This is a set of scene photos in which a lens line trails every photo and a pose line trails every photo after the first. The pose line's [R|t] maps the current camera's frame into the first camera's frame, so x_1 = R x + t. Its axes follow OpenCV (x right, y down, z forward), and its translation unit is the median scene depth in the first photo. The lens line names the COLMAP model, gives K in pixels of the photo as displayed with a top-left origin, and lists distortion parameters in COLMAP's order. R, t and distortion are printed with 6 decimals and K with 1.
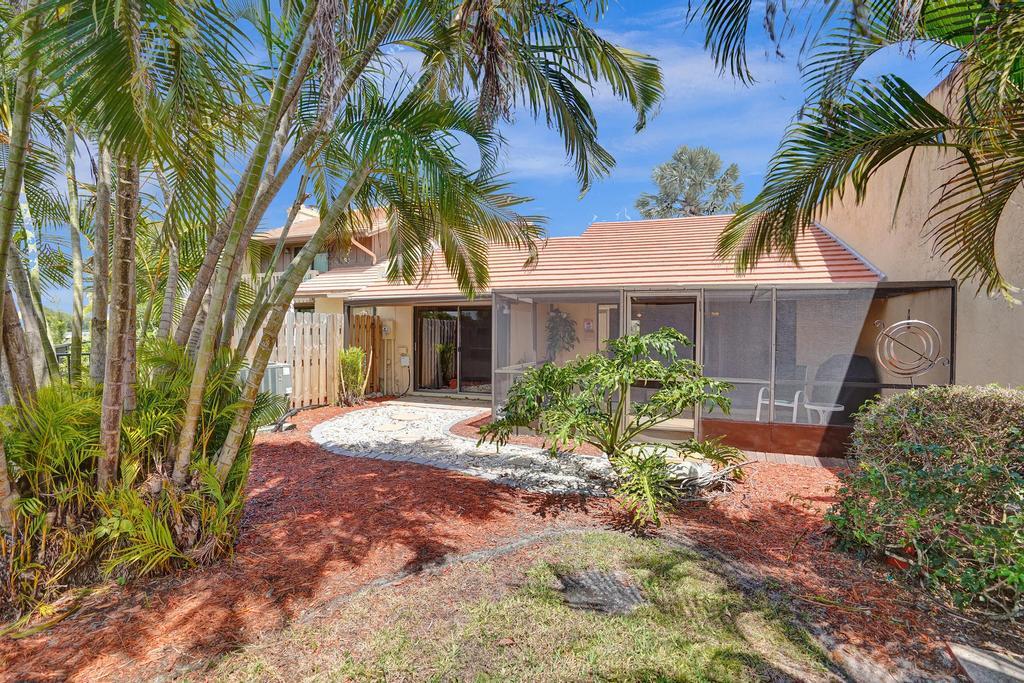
lens RADIAL K [[474.8, 0, 513.1], [0, 474.8, 337.0], [0, 0, 1]] dist [-0.072054, 0.027386]
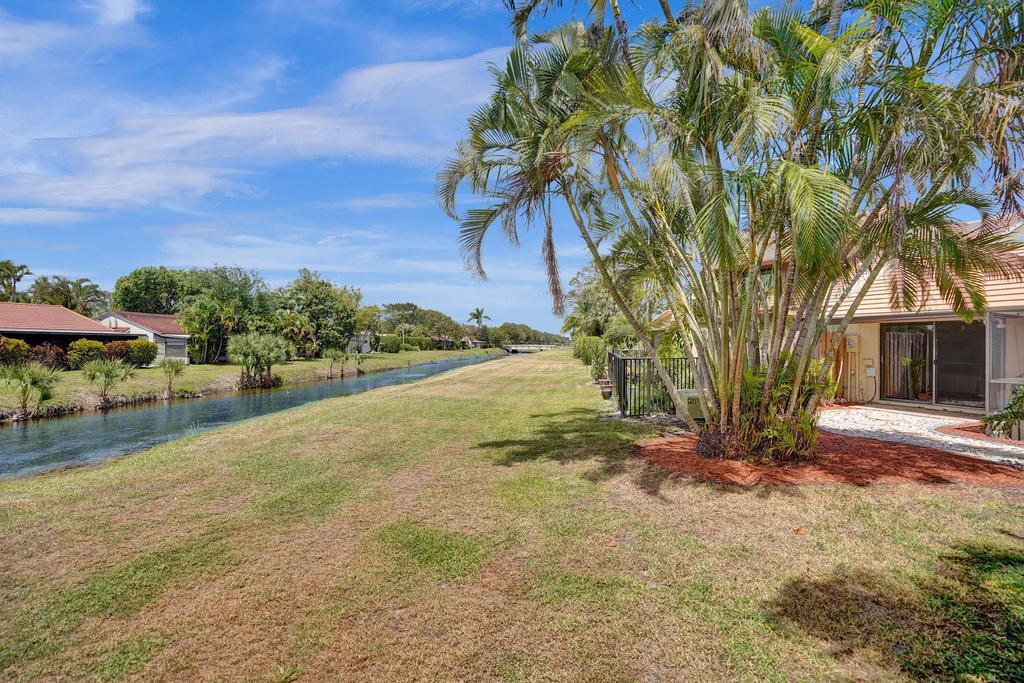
lens RADIAL K [[474.8, 0, 513.1], [0, 474.8, 337.0], [0, 0, 1]] dist [-0.072054, 0.027386]
pose [[0.681469, -0.010150, -0.731777, -0.018351], [-0.009507, 0.999697, -0.022719, 0.002454], [0.731785, 0.022439, 0.681166, -0.469150]]
